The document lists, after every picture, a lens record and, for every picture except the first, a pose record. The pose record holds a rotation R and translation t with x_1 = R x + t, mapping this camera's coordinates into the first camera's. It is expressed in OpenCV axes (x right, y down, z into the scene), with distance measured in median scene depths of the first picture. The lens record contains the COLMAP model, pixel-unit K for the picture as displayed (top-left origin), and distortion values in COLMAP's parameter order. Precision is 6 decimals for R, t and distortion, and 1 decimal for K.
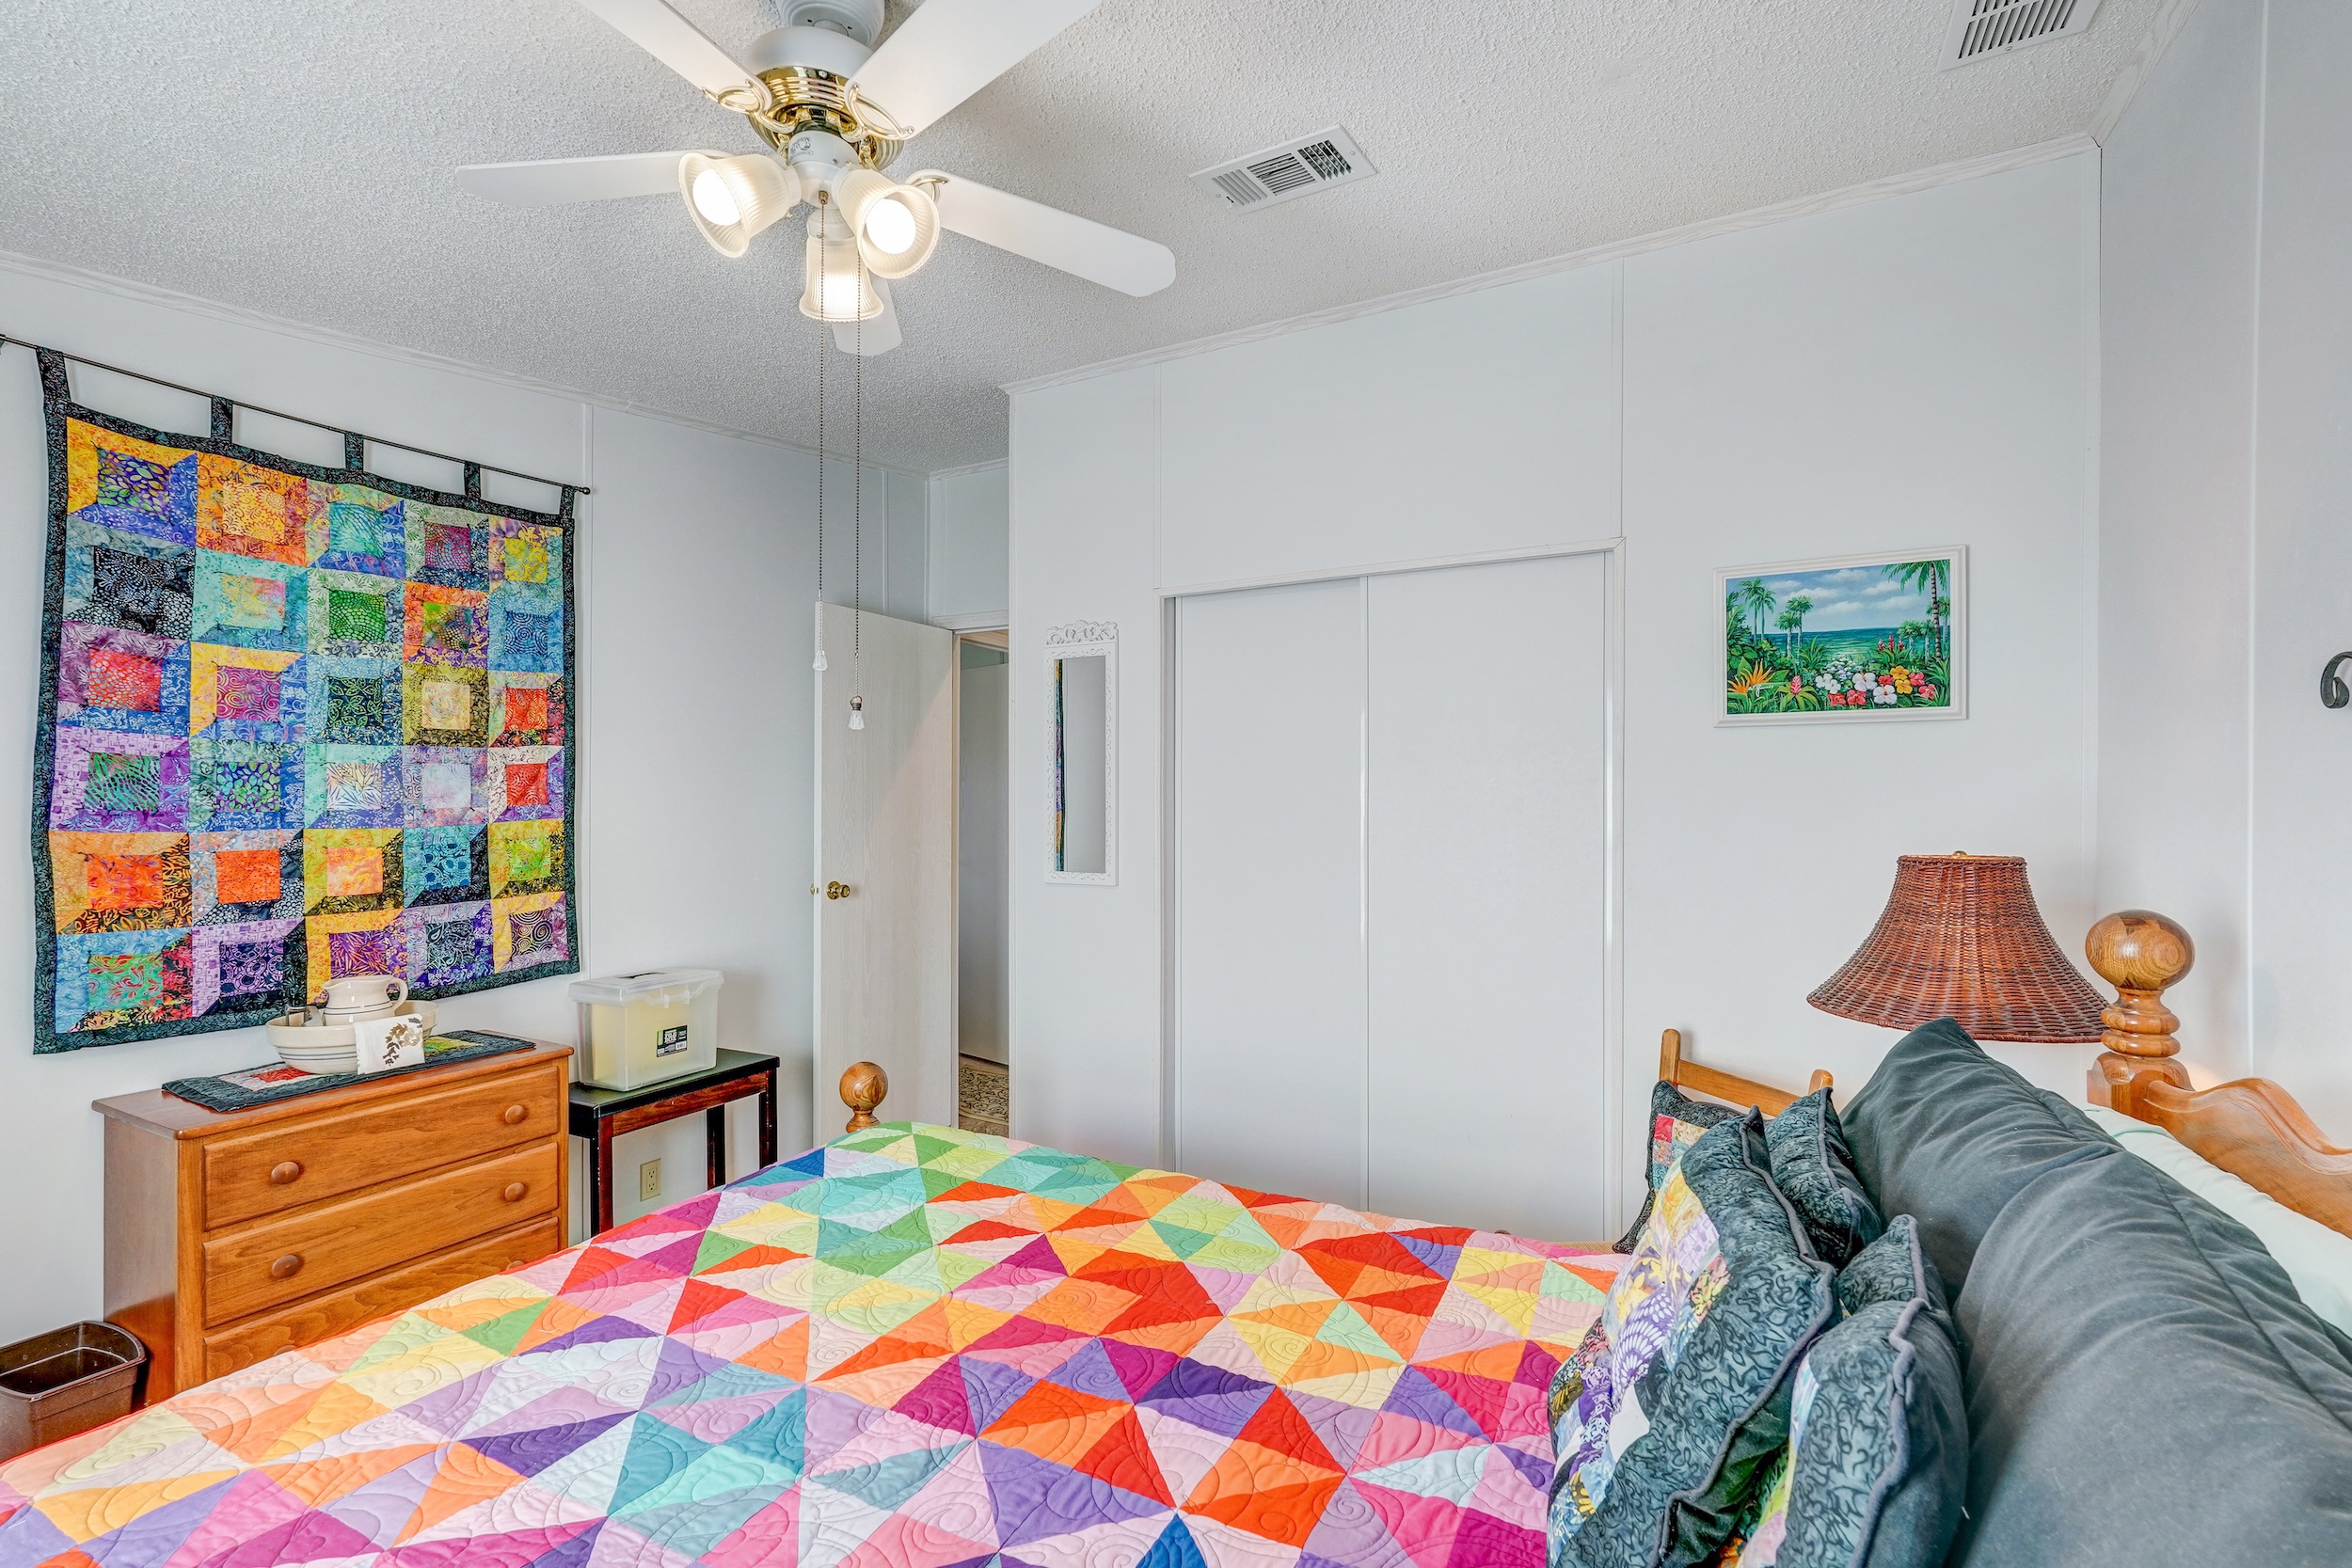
lens RADIAL K [[1052.6, 0, 1171.8], [0, 1052.6, 797.4], [0, 0, 1]] dist [-0.008658, 0.001009]
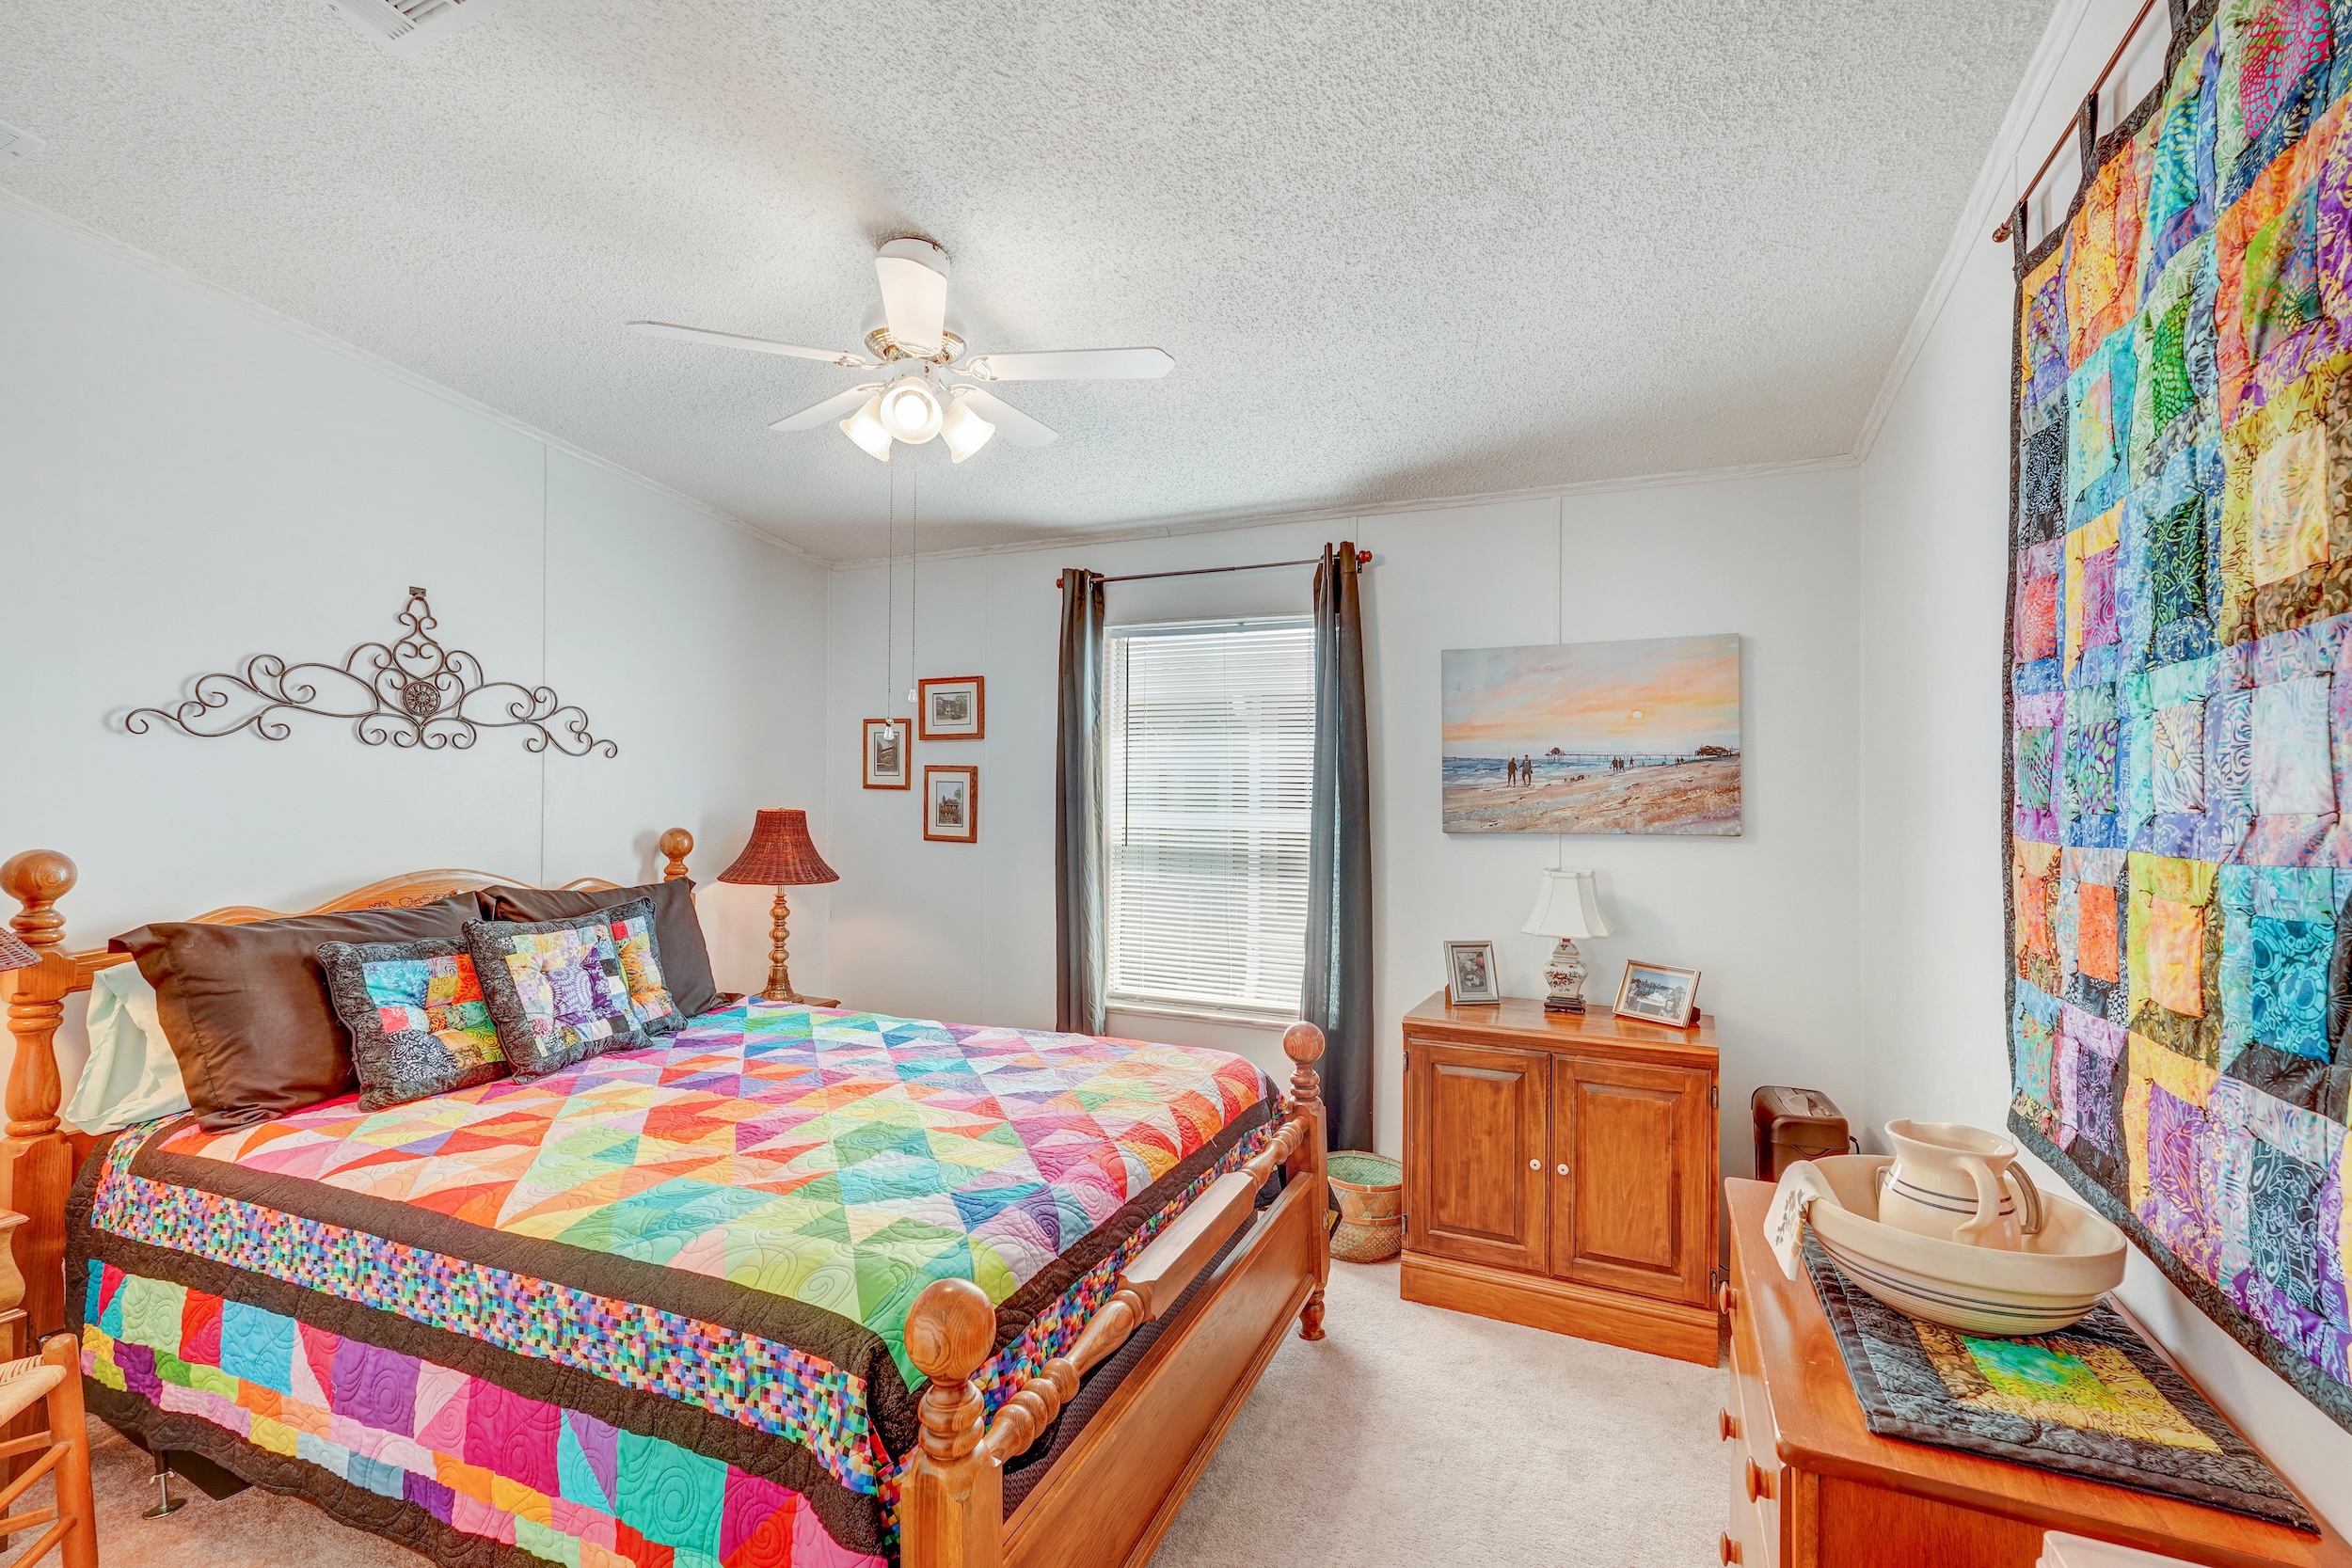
lens RADIAL K [[1052.6, 0, 1176.1], [0, 1052.6, 785.6], [0, 0, 1]] dist [-0.008658, 0.001009]
pose [[-0.998112, -0.004382, -0.061258, -0.562493], [-0.004092, 0.999980, -0.004860, 0.007903], [0.061279, -0.004600, -0.998110, 2.298522]]
